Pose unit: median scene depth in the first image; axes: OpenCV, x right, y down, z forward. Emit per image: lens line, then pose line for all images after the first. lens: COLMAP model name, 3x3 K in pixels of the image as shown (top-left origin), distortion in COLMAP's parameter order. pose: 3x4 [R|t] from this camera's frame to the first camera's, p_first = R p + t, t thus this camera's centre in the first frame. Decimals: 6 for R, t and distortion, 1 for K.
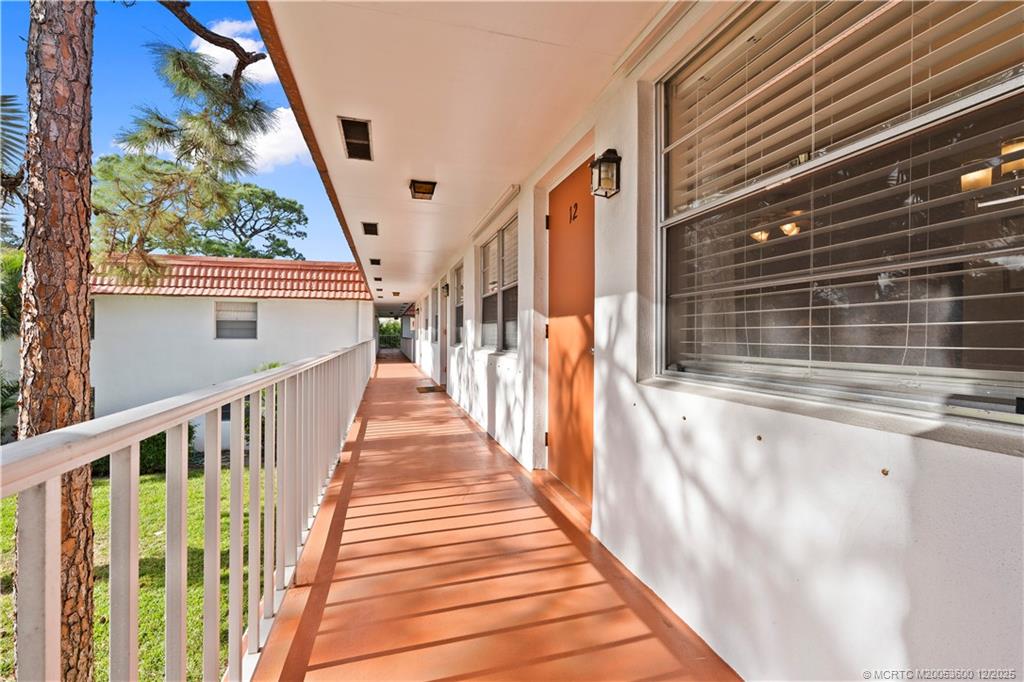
lens RADIAL K [[461.9, 0, 509.7], [0, 461.9, 338.7], [0, 0, 1]] dist [-0.004415, 0.001640]
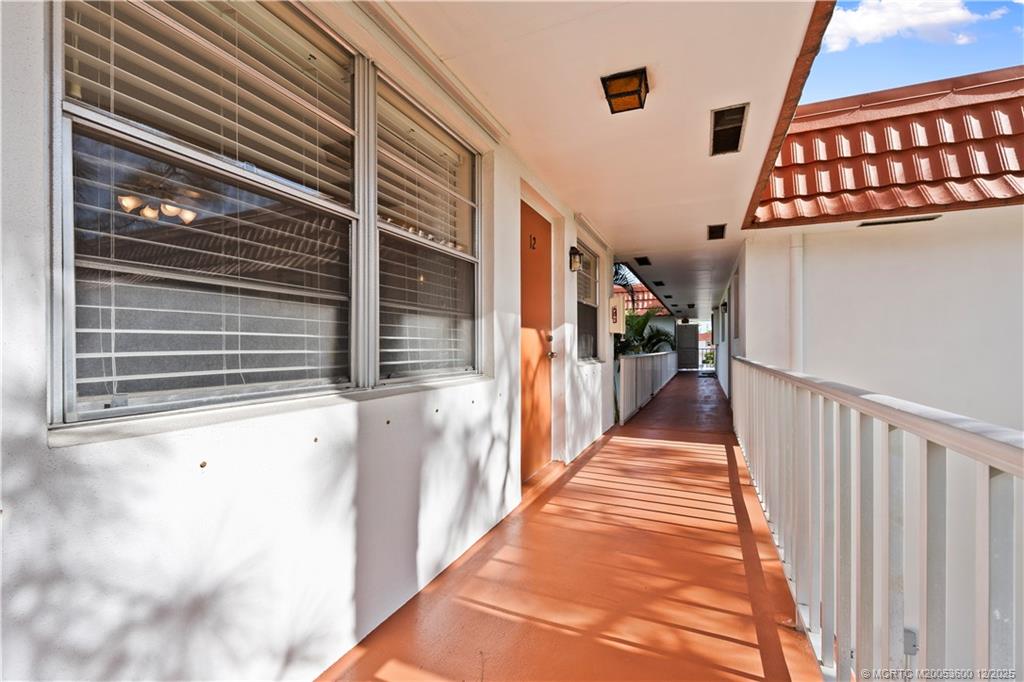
lens RADIAL K [[461.9, 0, 500.9], [0, 461.9, 342.7], [0, 0, 1]] dist [-0.004415, 0.001640]
pose [[-0.780248, 0.002813, 0.625464, -0.551194], [0.001144, 0.999995, -0.003070, -0.009639], [-0.625469, -0.001680, -0.780247, 1.997508]]
